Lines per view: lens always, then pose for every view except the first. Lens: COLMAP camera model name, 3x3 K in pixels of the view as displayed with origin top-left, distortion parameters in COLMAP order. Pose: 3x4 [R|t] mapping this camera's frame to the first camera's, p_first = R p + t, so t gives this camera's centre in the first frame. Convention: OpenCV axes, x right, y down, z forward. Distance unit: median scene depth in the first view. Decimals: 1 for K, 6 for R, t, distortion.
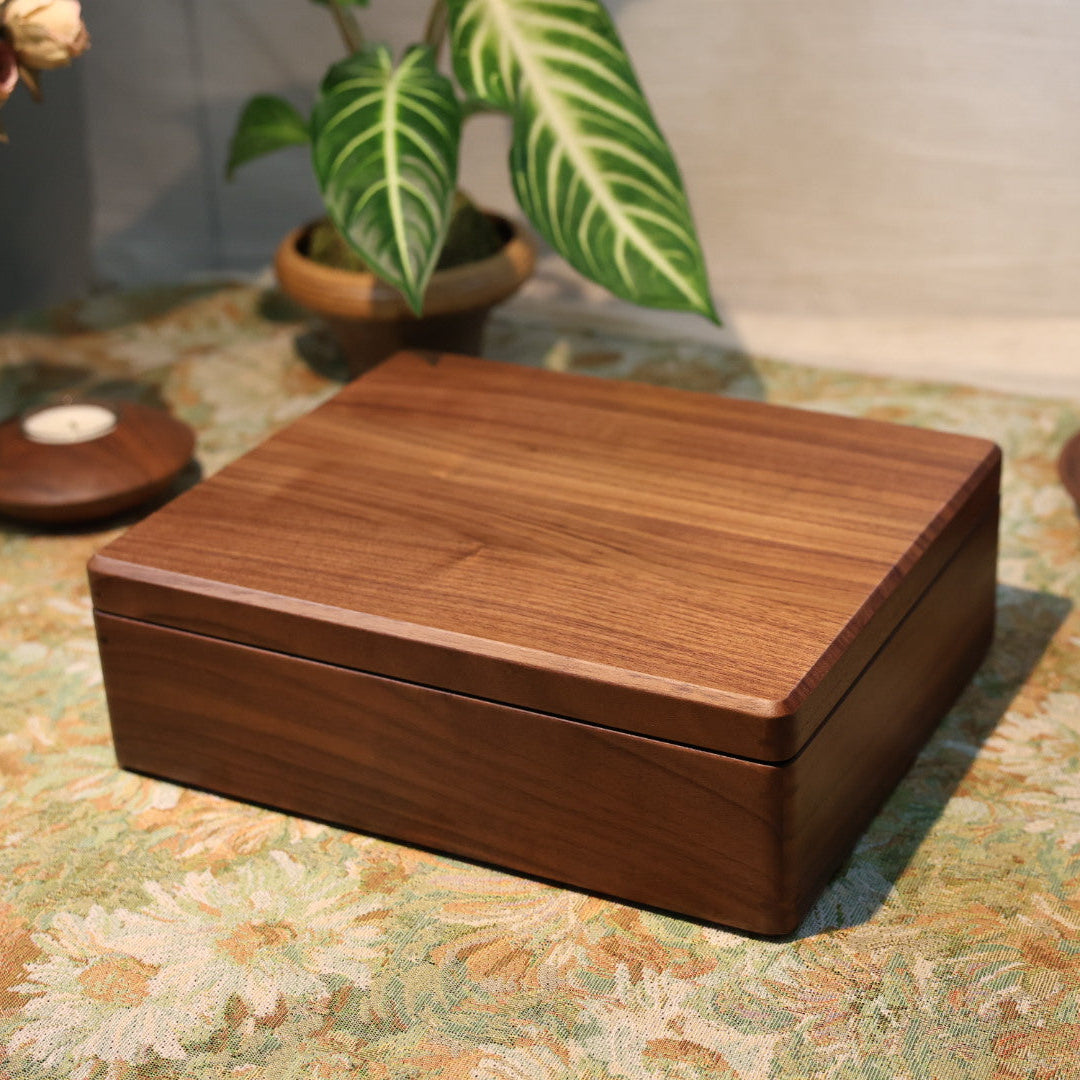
lens RADIAL K [[2207.3, 0, 616.1], [0, 2207.3, 560.4], [0, 0, 1]] dist [-0.000969, 0.000000]
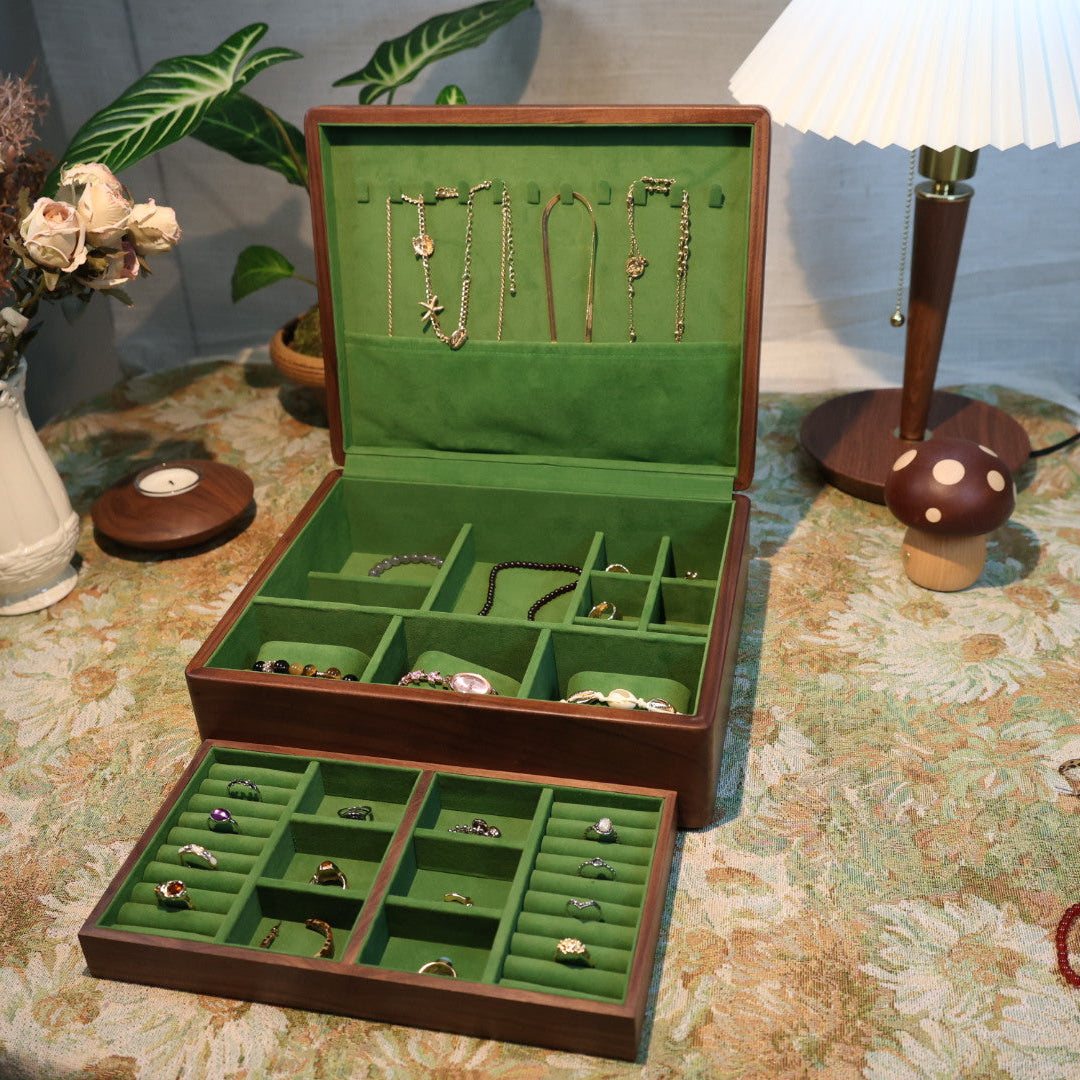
lens RADIAL K [[1295.3, 0, 543.6], [0, 1295.3, 551.2], [0, 0, 1]] dist [-0.003870, 0.000000]
pose [[0.979384, -0.120292, 0.162286, -0.203781], [0.105906, 0.989867, 0.094589, -0.099915], [-0.172020, -0.075452, 0.982200, 0.117029]]
